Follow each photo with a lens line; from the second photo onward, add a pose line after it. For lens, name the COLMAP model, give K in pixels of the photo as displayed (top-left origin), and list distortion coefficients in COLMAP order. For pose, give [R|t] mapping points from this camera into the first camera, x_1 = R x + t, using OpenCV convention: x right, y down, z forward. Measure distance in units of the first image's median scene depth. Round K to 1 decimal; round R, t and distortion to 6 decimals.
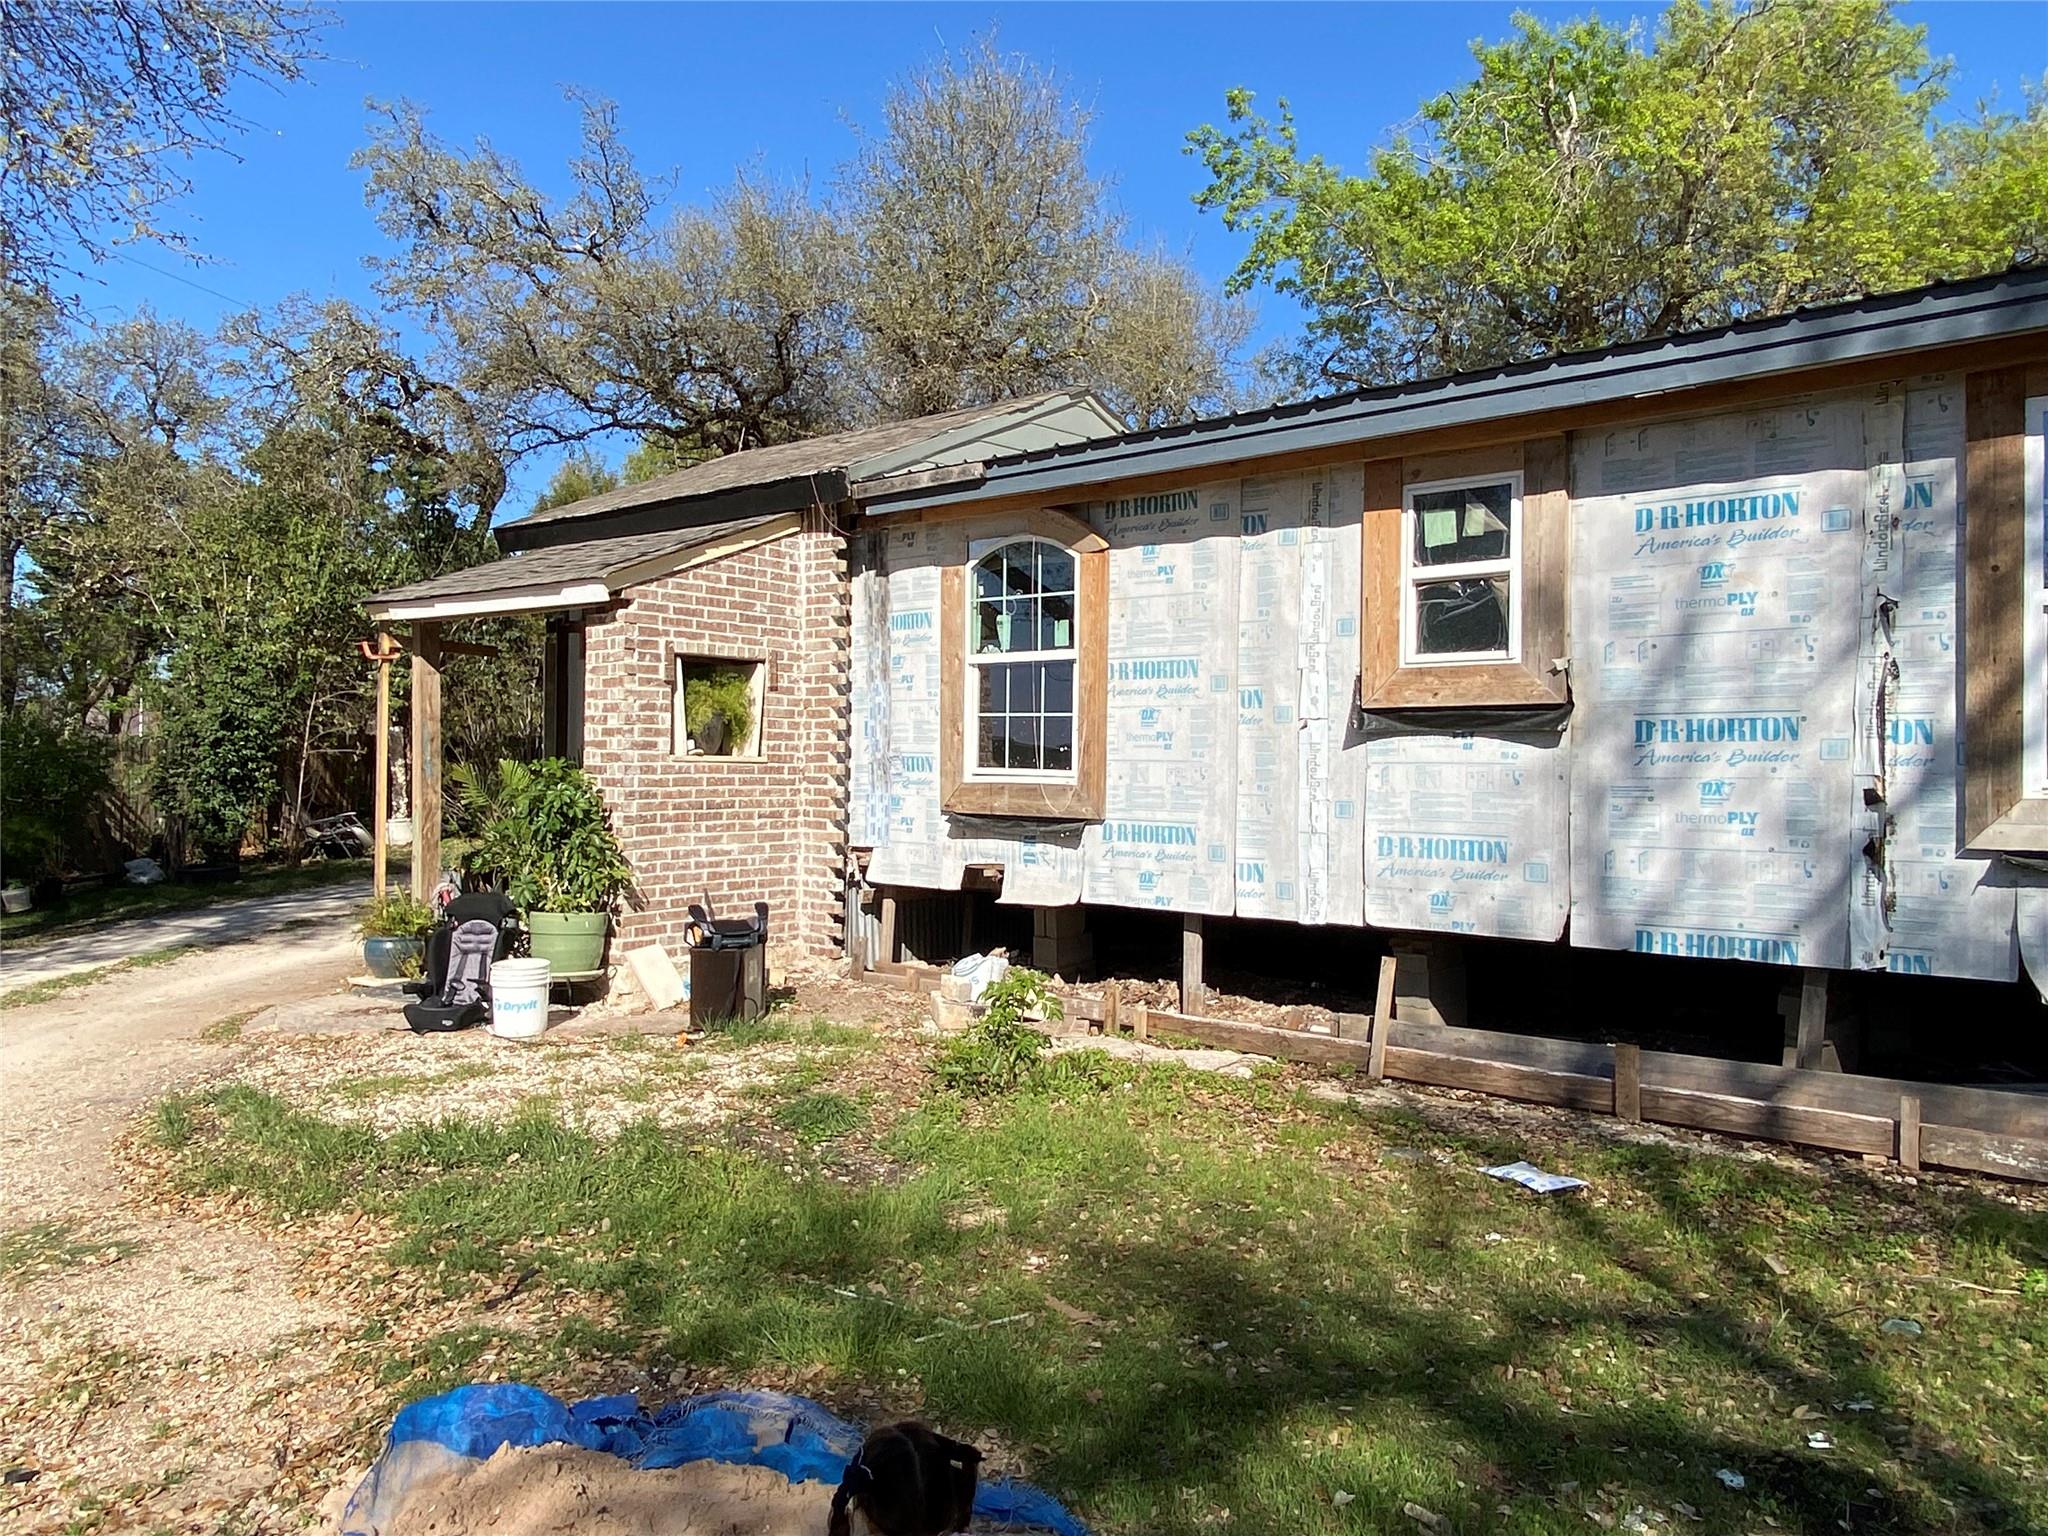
lens RADIAL K [[1375.8, 0, 1024.0], [0, 1375.8, 768.0], [0, 0, 1]] dist [0.000498, -0.000077]
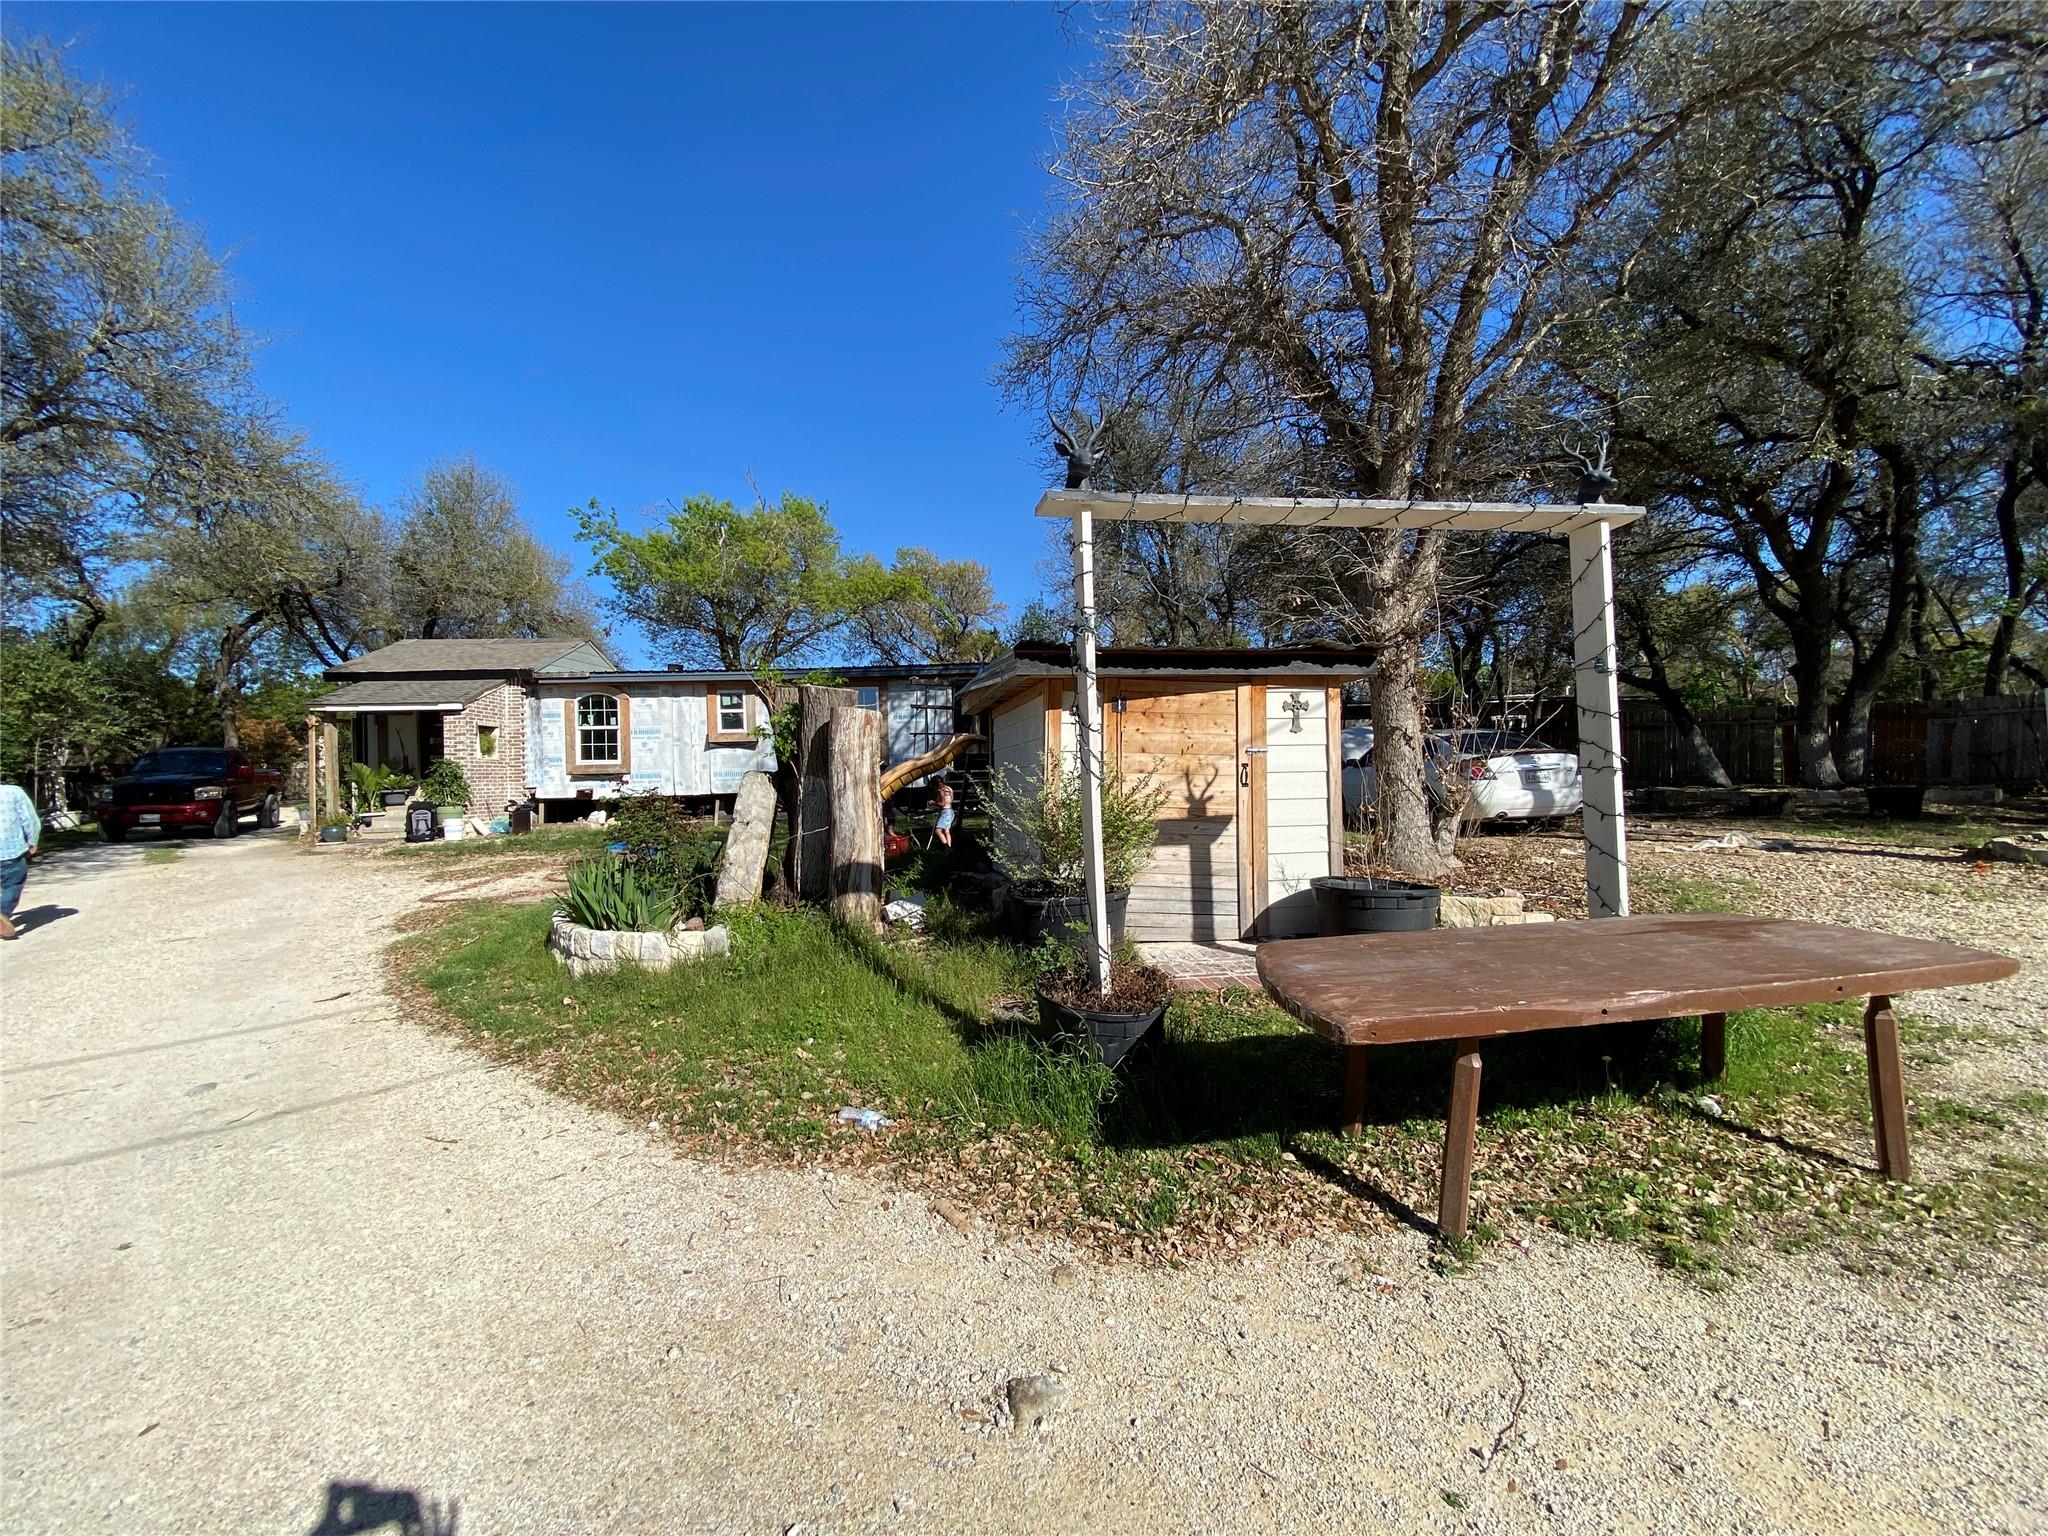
lens RADIAL K [[824.4, 0, 1024.0], [0, 824.4, 768.0], [0, 0, 1]] dist [0.000411, -0.013441]
pose [[0.716636, -0.022523, 0.697084, -0.671554], [0.033039, 0.999453, -0.001673, 0.058550], [-0.696665, 0.024230, 0.716988, -1.209668]]
